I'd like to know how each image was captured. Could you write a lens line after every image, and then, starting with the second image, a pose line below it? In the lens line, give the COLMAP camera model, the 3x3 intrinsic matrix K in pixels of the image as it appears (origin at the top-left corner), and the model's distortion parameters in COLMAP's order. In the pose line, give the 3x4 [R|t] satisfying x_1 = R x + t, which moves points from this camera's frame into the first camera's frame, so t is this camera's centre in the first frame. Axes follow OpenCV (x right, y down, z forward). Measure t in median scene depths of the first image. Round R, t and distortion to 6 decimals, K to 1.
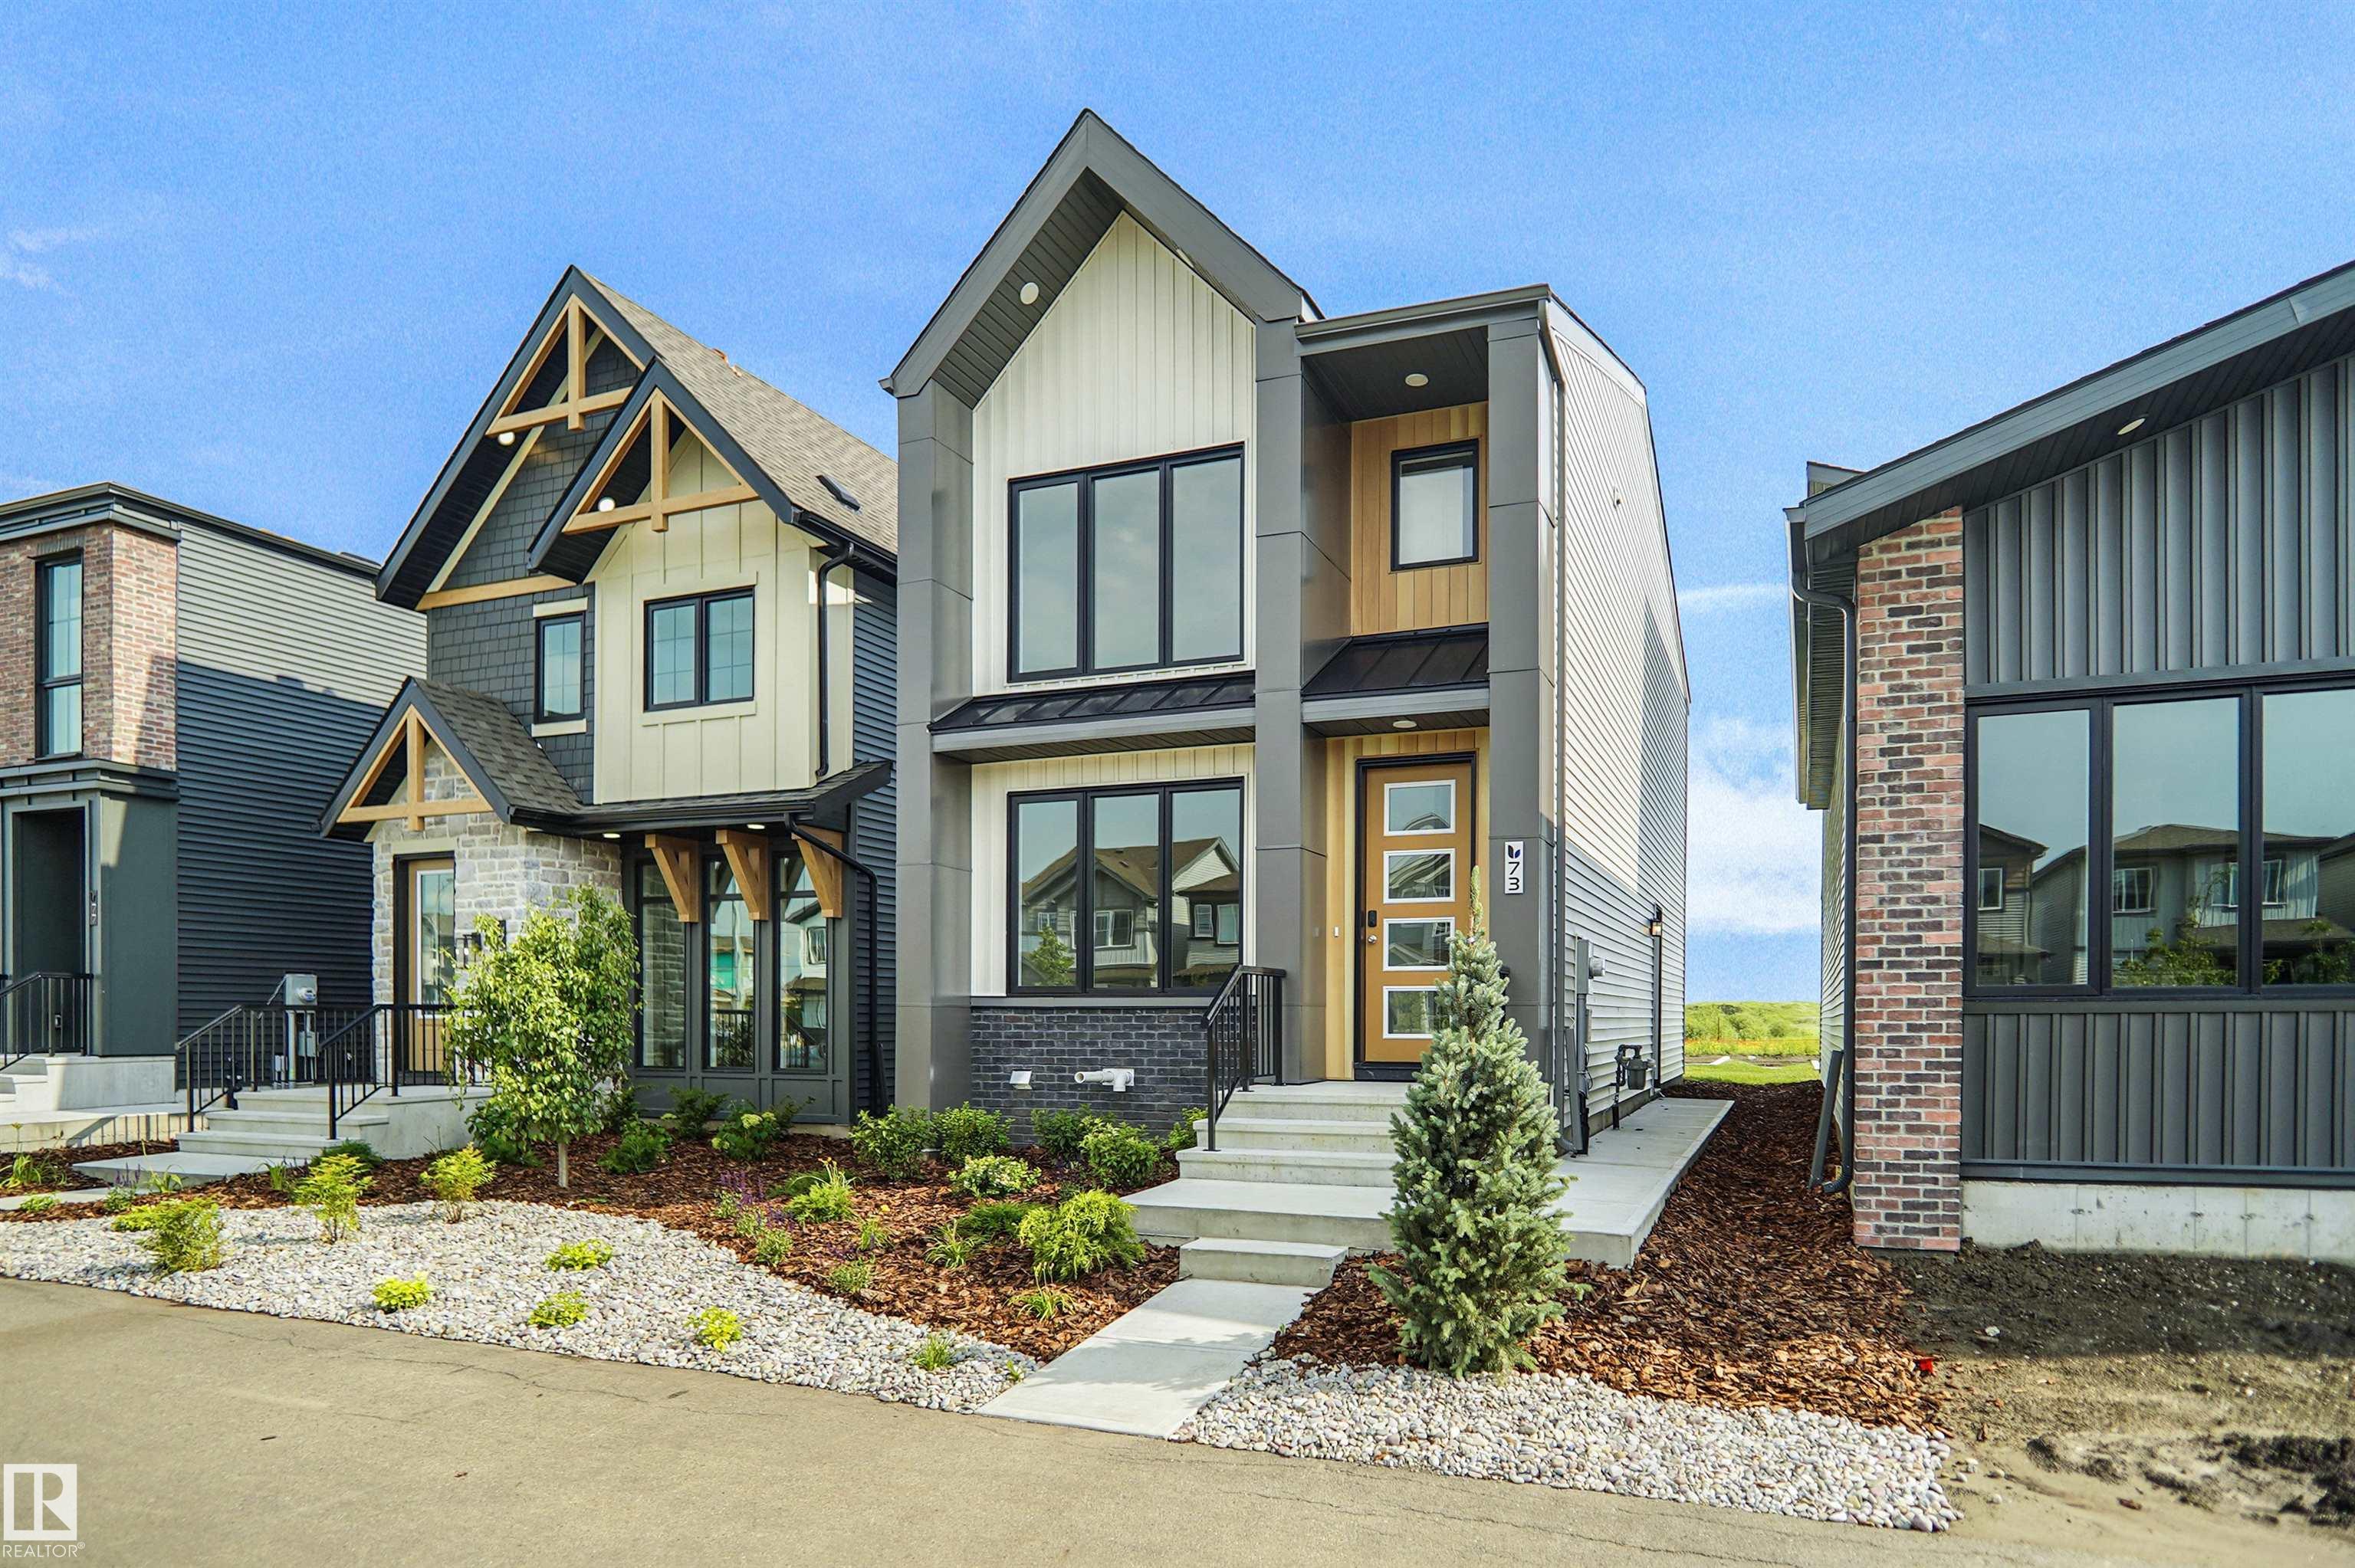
lens RADIAL K [[1220.7, 0, 1177.9], [0, 1220.7, 717.5], [0, 0, 1]] dist [-0.021636, 0.001168]
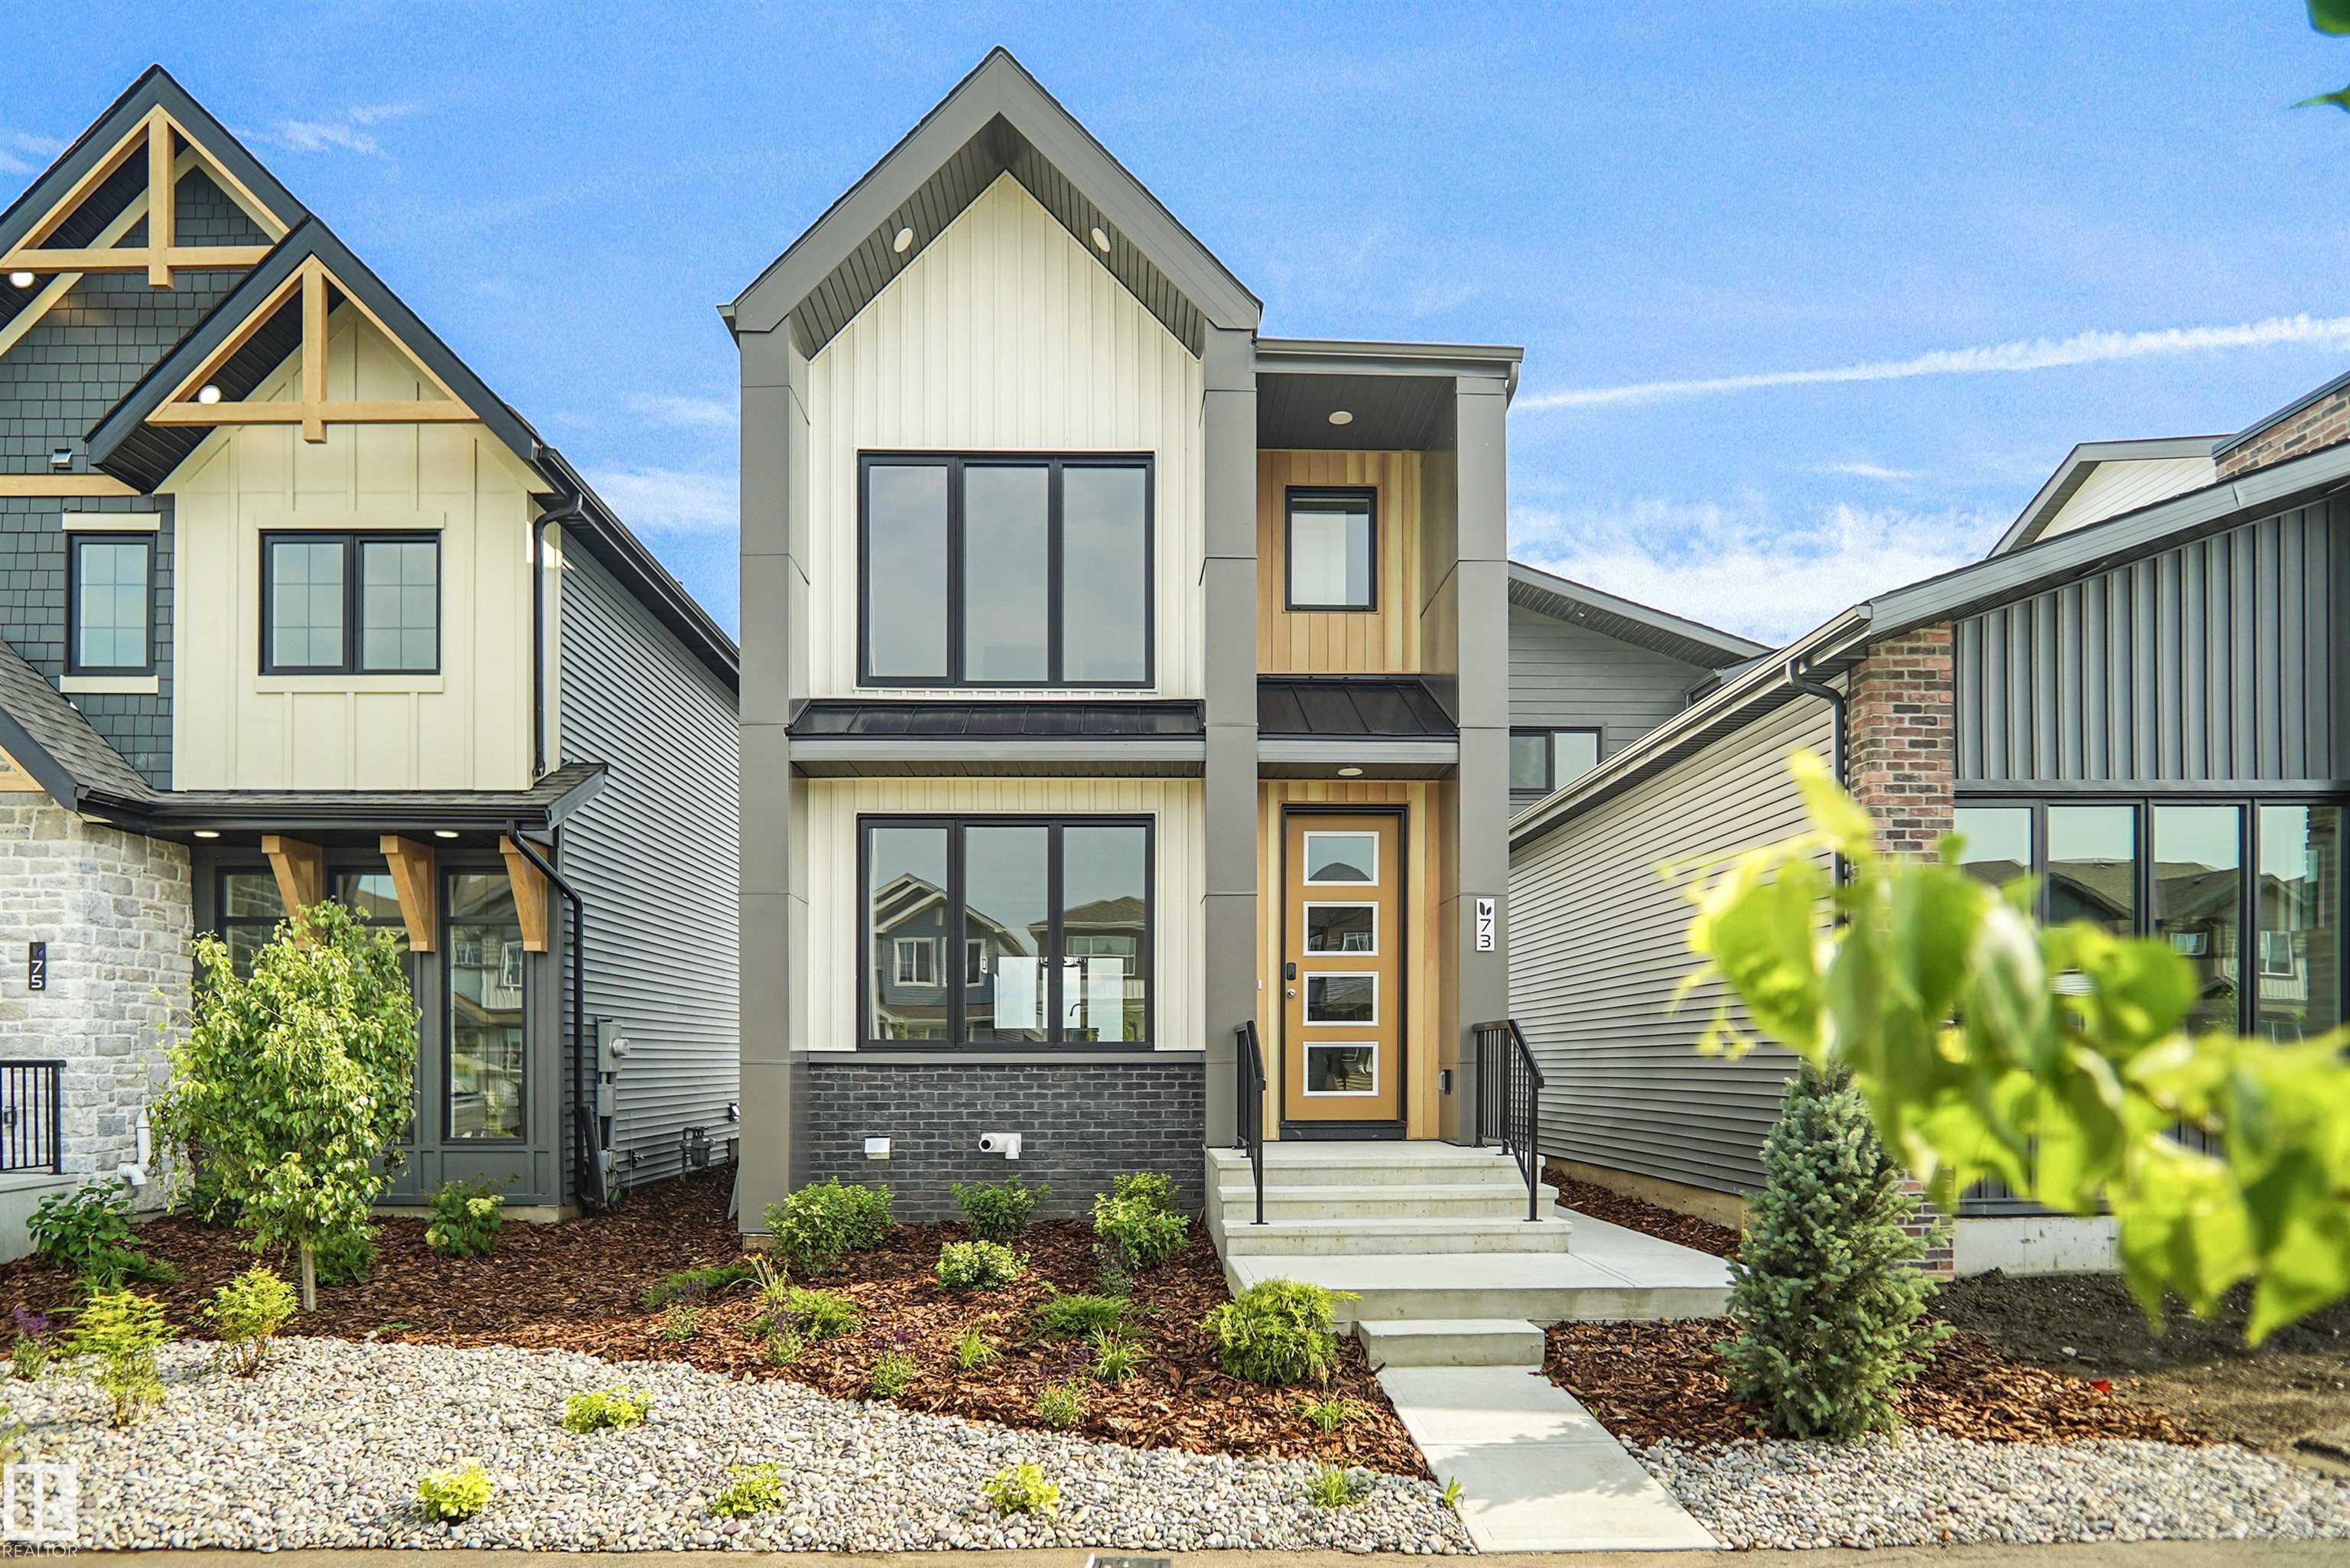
lens RADIAL K [[1273.3, 0, 1152.0], [0, 1273.3, 767.9], [0, 0, 1]] dist [-0.024683, 0.002865]
pose [[0.934197, 0.076269, 0.348509, -0.276643], [-0.080648, 0.996741, -0.001947, 0.015062], [-0.347522, -0.026288, 0.937303, 0.096244]]
